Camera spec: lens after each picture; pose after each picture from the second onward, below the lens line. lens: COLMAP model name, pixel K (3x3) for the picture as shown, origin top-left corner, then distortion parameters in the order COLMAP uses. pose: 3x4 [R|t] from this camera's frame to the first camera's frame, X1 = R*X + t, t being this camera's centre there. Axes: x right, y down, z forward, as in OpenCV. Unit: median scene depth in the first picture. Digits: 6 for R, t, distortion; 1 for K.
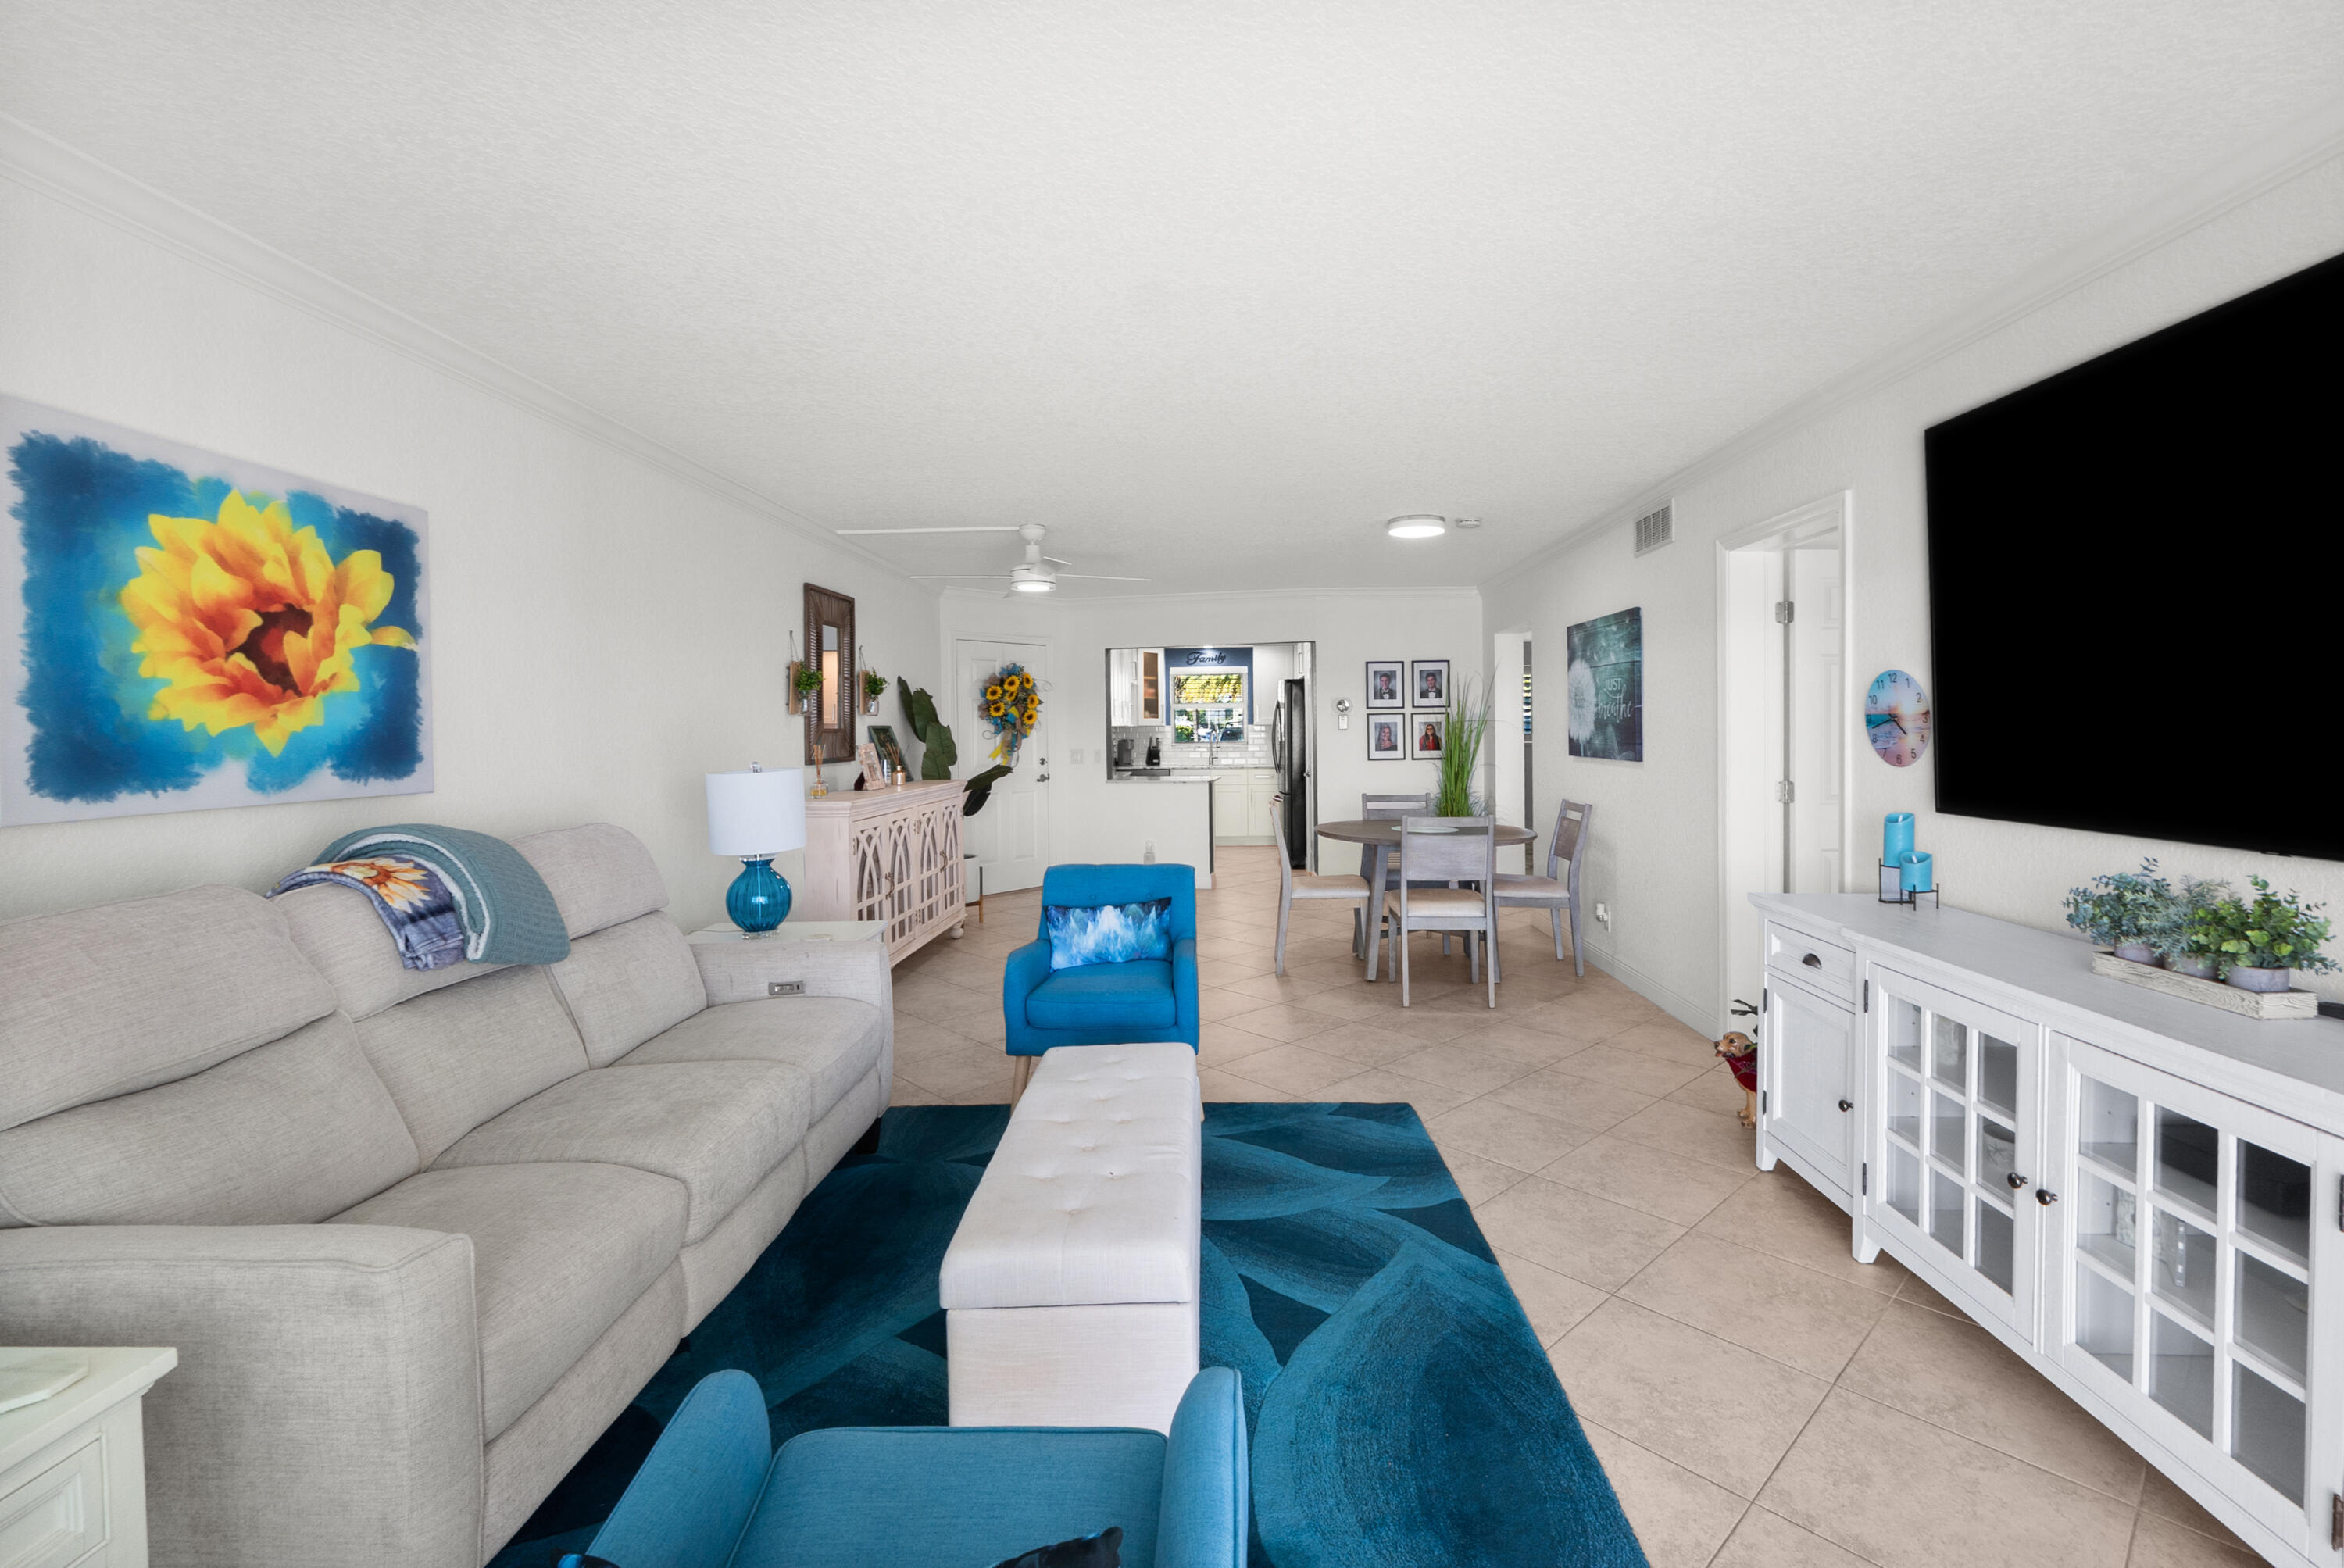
lens RADIAL K [[1032.6, 0, 1219.1], [0, 1032.6, 737.6], [0, 0, 1]] dist [0.000614, -0.000184]
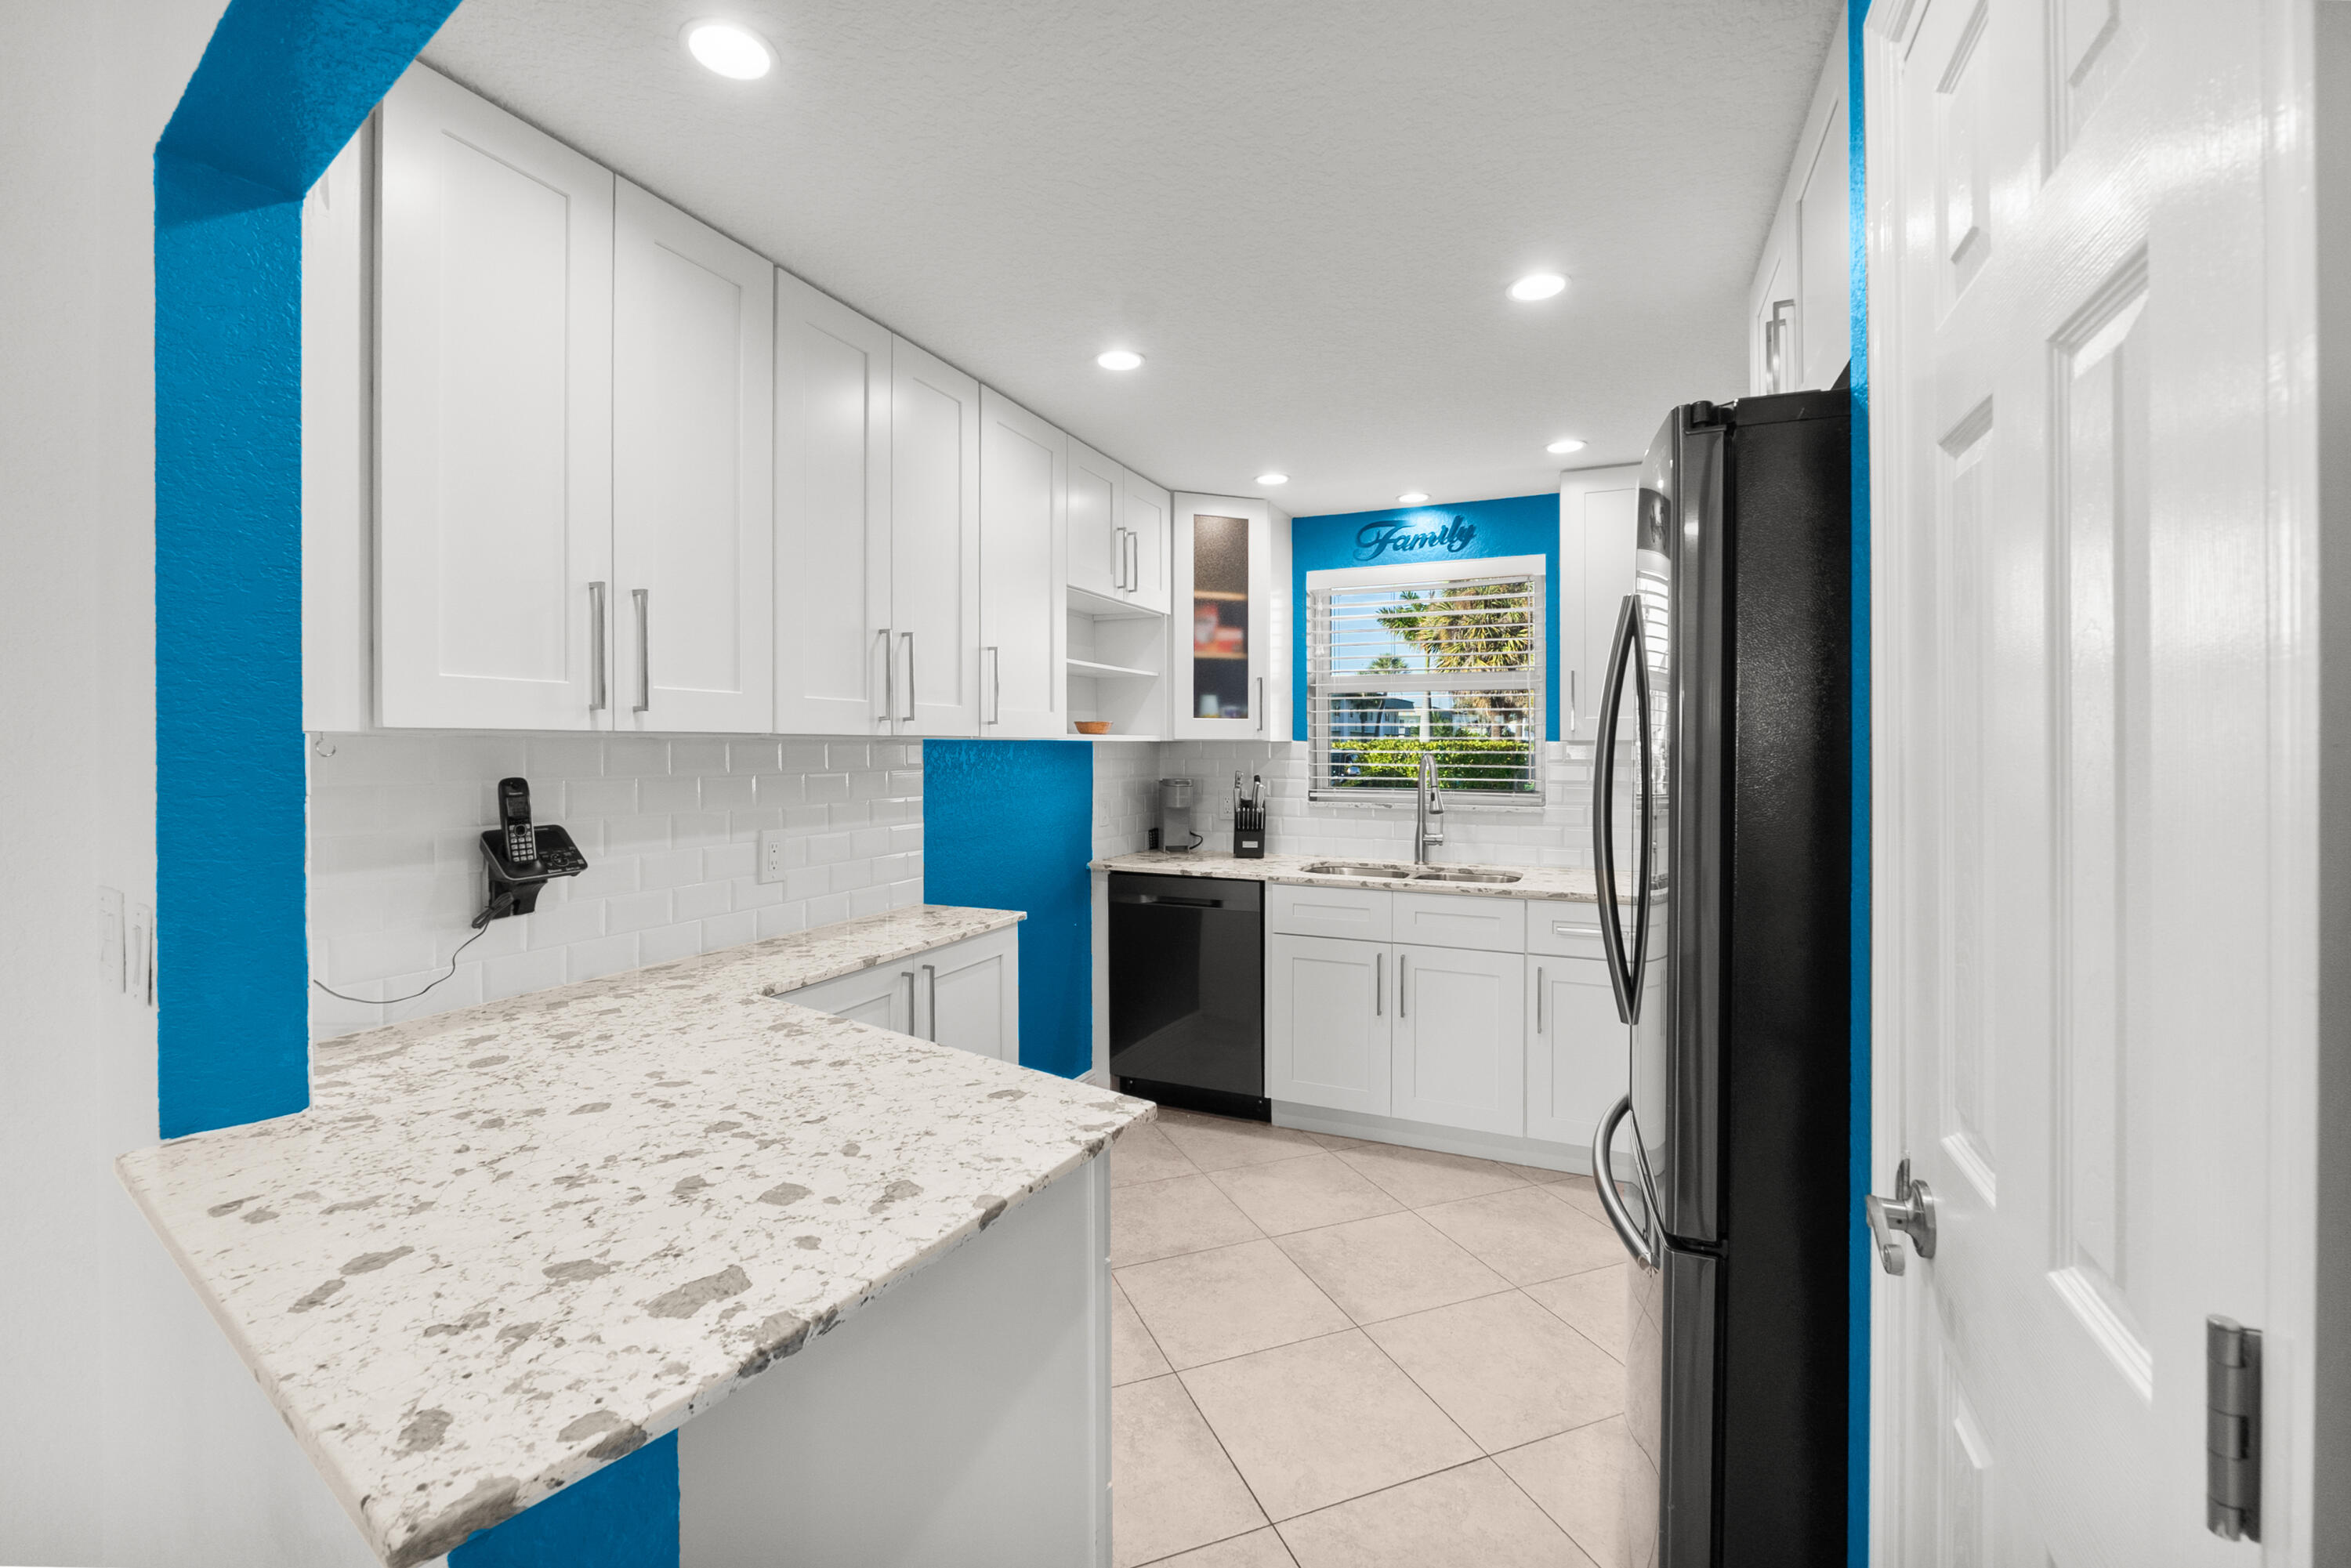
lens RADIAL K [[1010.8, 0, 1171.8], [0, 1010.8, 741.4], [0, 0, 1]] dist [-0.000862, -0.000105]
pose [[0.922621, 0.013283, -0.385479, 0.173144], [-0.017757, 0.999810, -0.008048, -0.033097], [0.385298, 0.014270, 0.922682, 2.761612]]
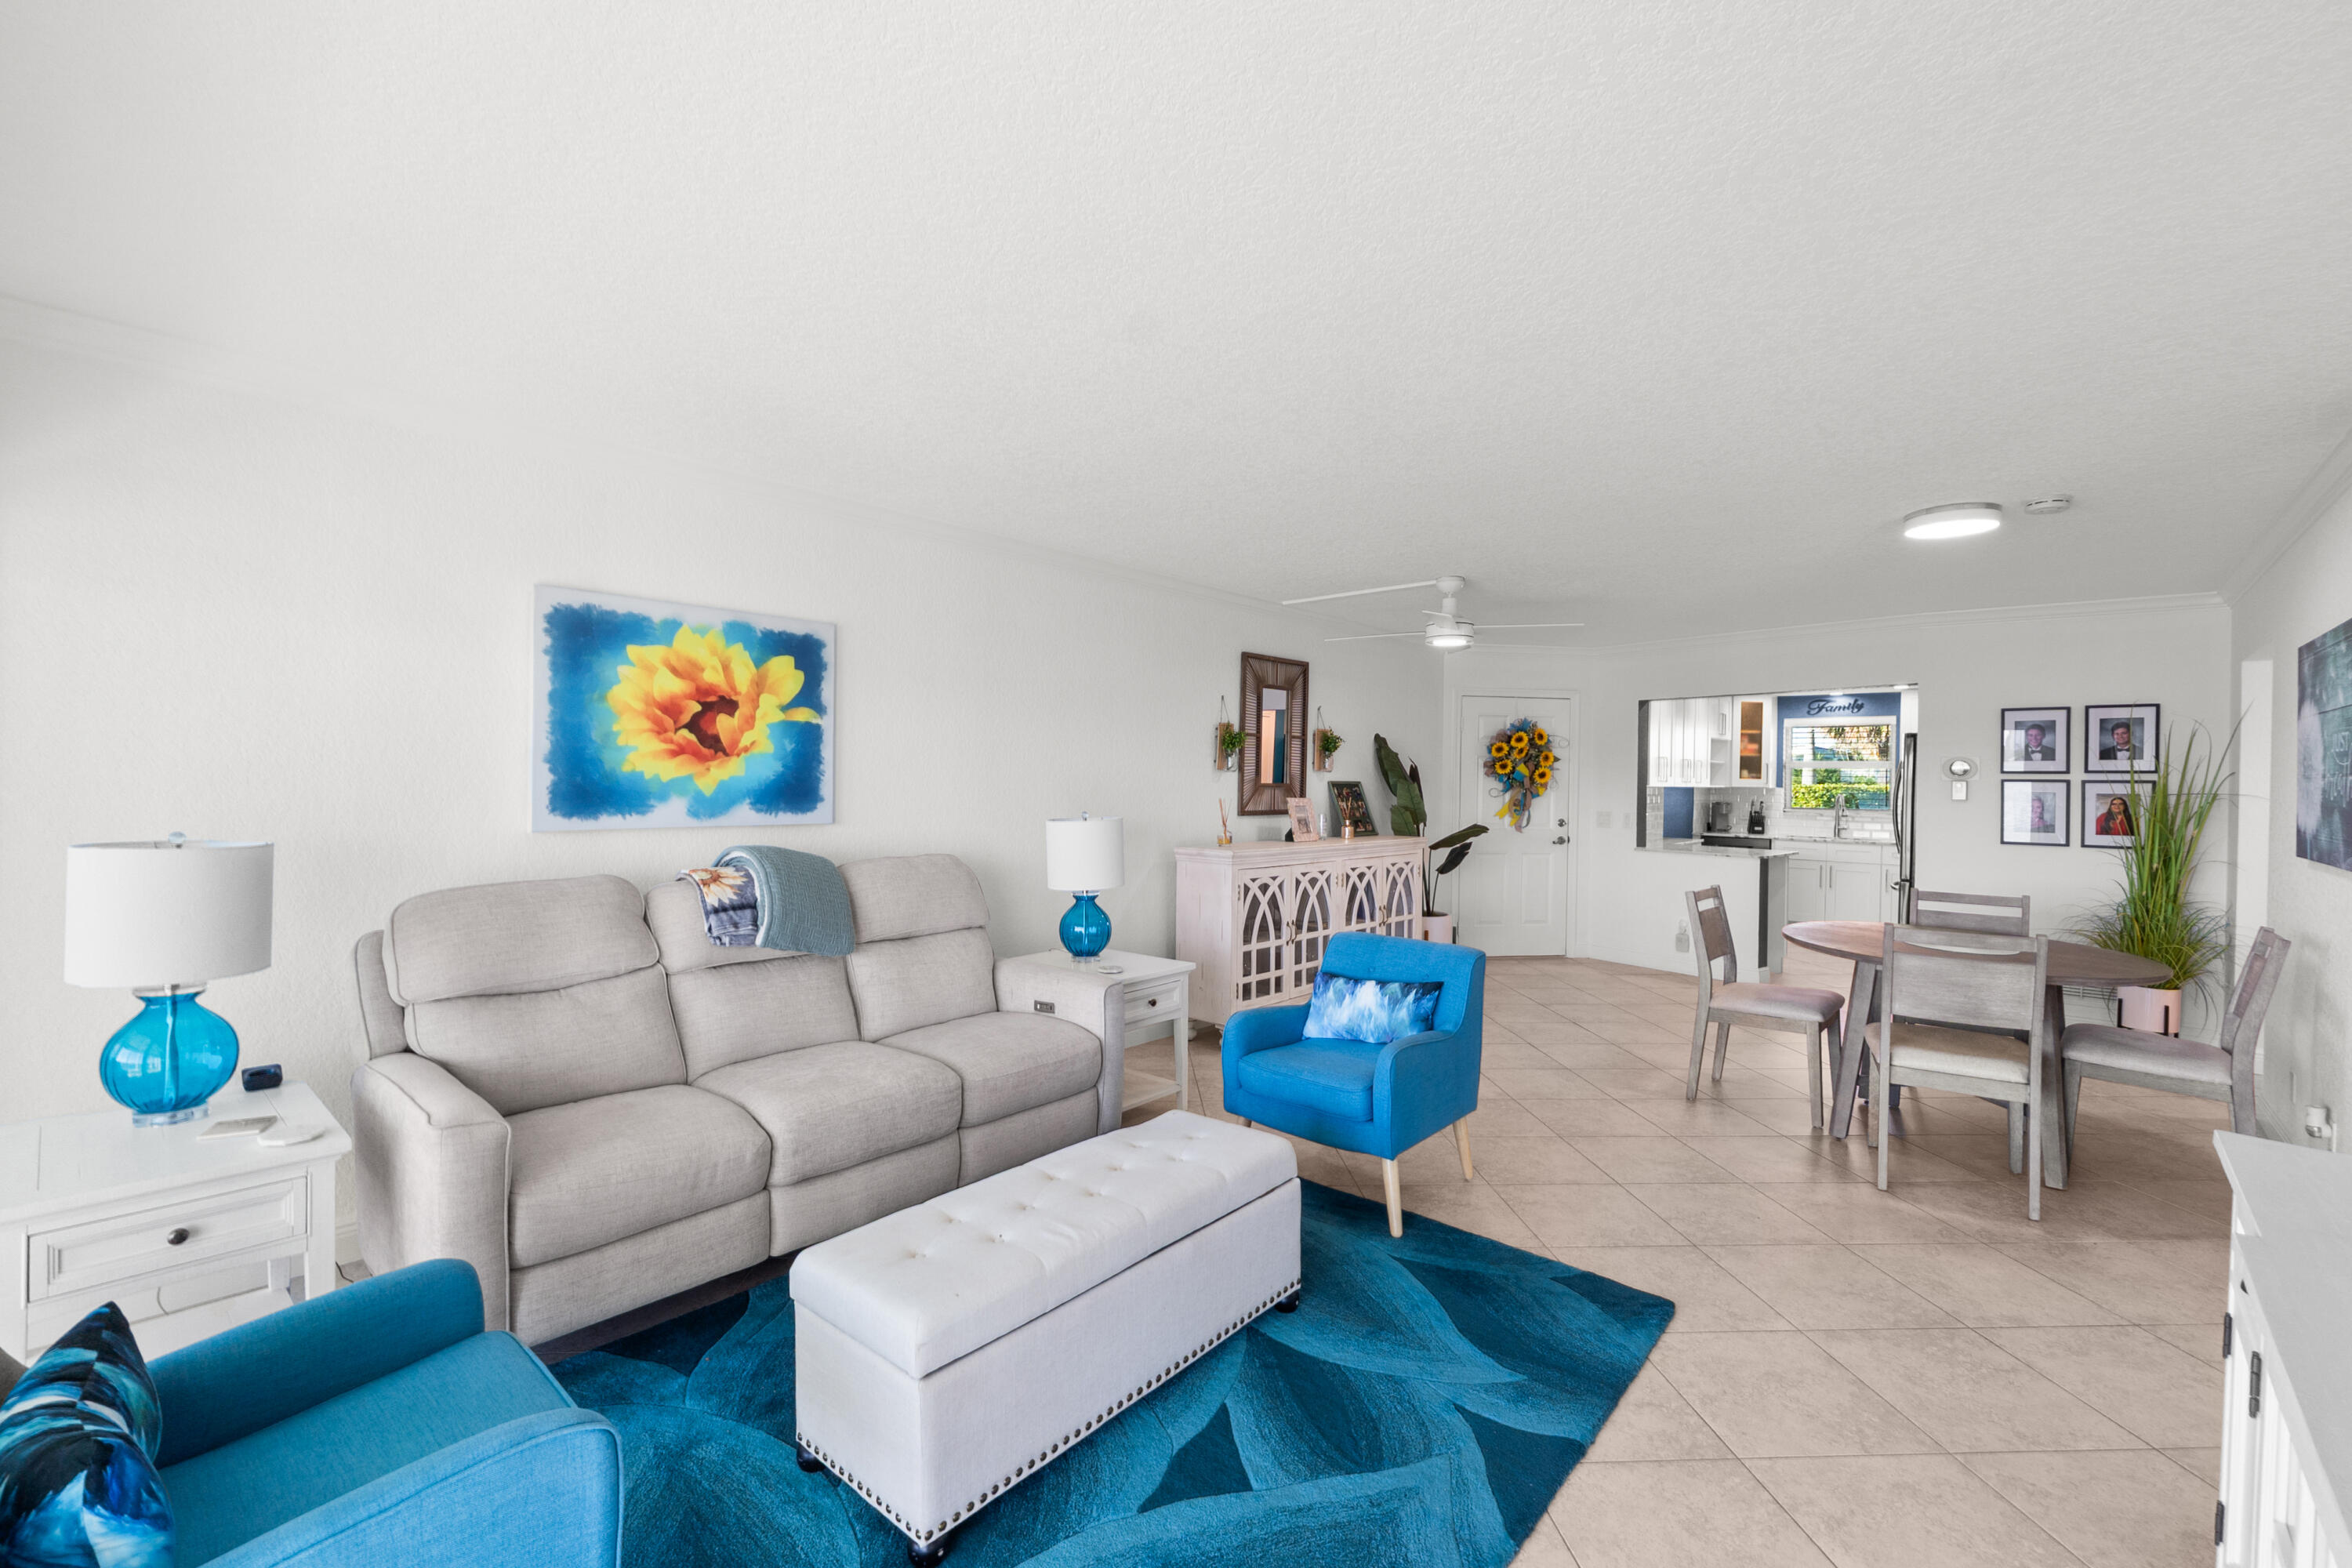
lens RADIAL K [[996.6, 0, 1176.0], [0, 996.6, 784.0], [0, 0, 1]] dist [-0.002413, -0.000339]
pose [[0.762887, 0.025667, -0.646022, 0.415792], [-0.028852, 0.999568, 0.005642, -0.020156], [0.645888, 0.014335, 0.763298, 0.232885]]
